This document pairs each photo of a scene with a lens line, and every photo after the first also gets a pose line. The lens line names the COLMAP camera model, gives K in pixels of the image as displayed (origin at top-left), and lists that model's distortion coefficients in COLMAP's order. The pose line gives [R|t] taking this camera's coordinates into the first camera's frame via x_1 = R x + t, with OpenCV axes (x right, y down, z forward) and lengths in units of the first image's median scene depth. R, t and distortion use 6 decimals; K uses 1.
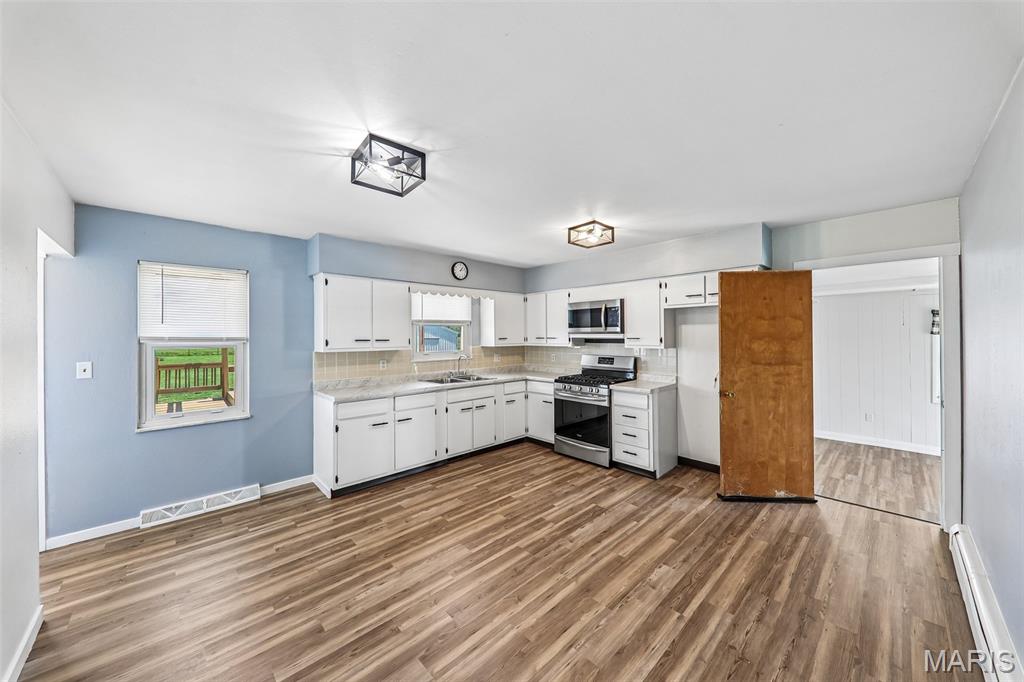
lens RADIAL K [[358.8, 0, 512.0], [0, 358.8, 336.0], [0, 0, 1]] dist [0.014125, -0.008018]
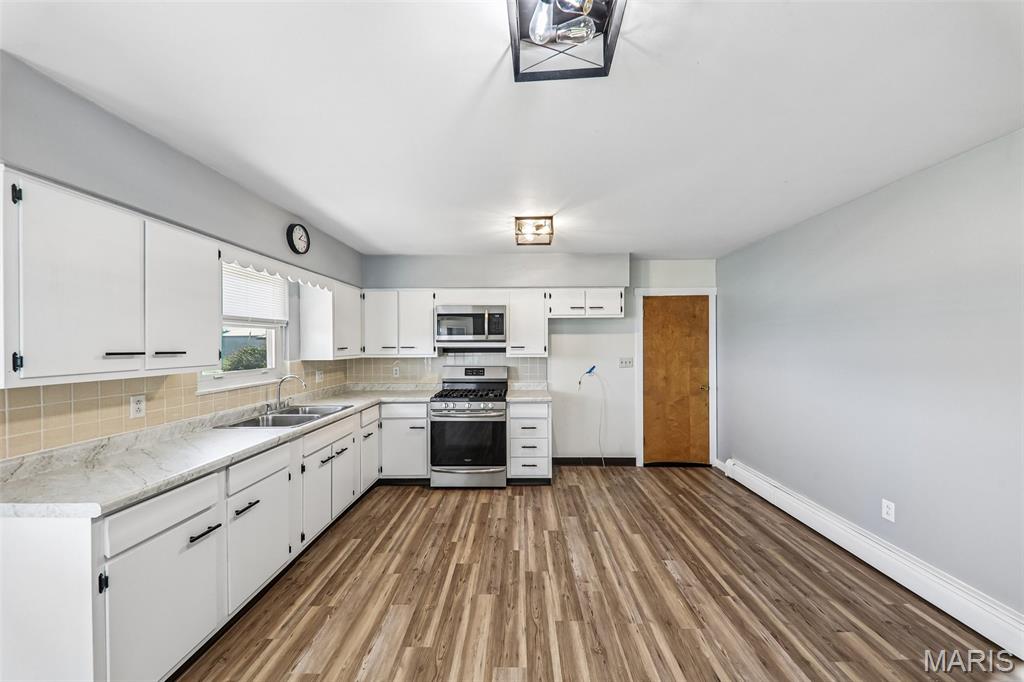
lens RADIAL K [[357.8, 0, 515.6], [0, 357.8, 344.8], [0, 0, 1]] dist [0.014021, -0.007917]
pose [[0.694305, 0.000612, 0.719680, -0.377491], [0.001614, 0.999996, -0.002407, 0.002932], [-0.719679, 0.002832, 0.694301, 0.343992]]
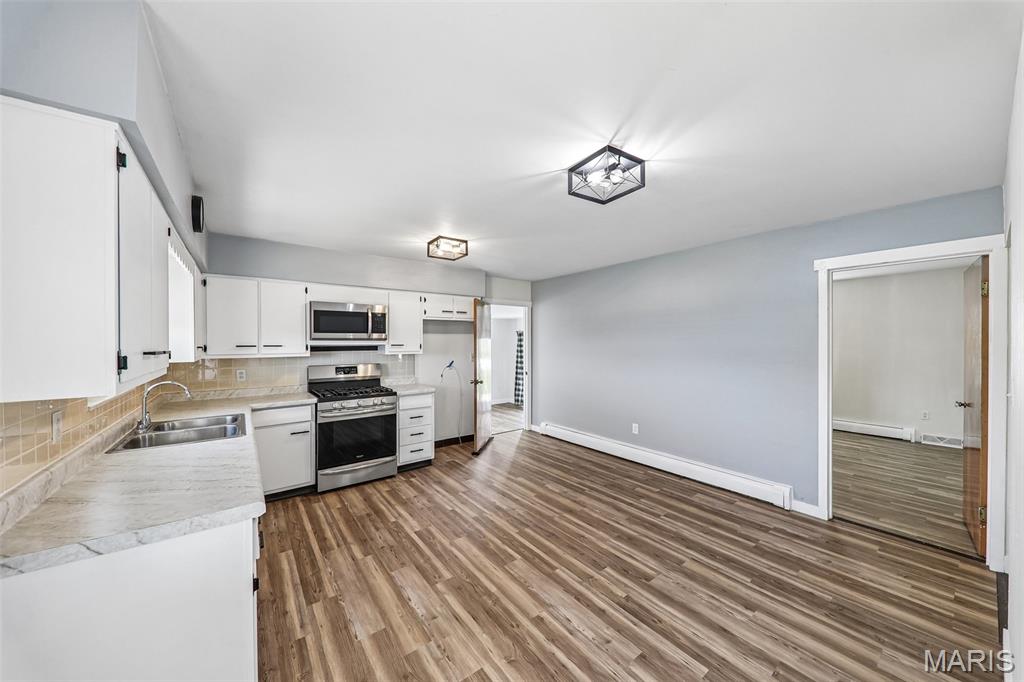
lens RADIAL K [[357.8, 0, 515.6], [0, 357.8, 344.8], [0, 0, 1]] dist [0.014021, -0.007917]
pose [[0.103627, -0.003002, 0.994612, -0.689476], [0.003774, 0.999989, 0.002625, 0.004555], [-0.994609, 0.003482, 0.103637, 0.570089]]
